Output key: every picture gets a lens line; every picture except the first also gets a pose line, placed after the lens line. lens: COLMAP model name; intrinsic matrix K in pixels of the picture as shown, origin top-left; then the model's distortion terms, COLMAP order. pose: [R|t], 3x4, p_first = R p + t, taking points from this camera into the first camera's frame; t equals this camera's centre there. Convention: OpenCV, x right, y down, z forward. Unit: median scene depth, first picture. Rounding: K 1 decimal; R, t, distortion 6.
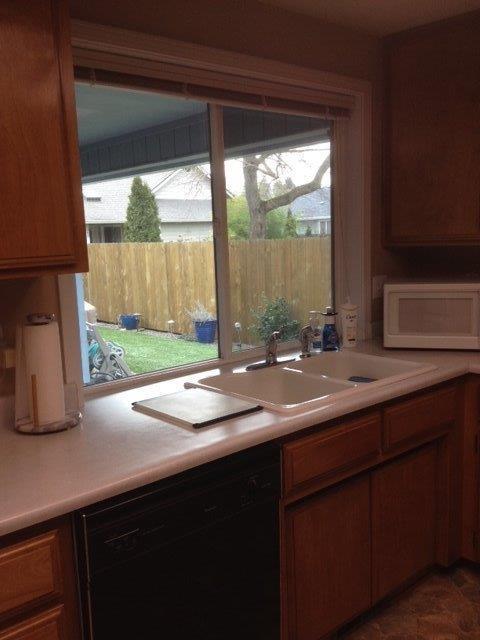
lens RADIAL K [[603.1, 0, 243.6], [0, 603.1, 321.7], [0, 0, 1]] dist [0.217874, -0.489882]
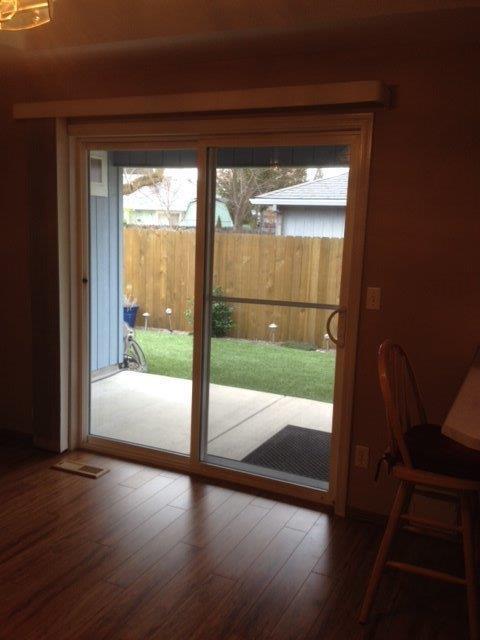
lens RADIAL K [[603.1, 0, 243.6], [0, 603.1, 321.7], [0, 0, 1]] dist [0.217874, -0.489882]
pose [[0.918272, 0.008948, 0.395850, -0.328959], [-0.014807, 0.999821, 0.011747, 0.010592], [-0.395674, -0.016648, 0.918240, -0.024774]]
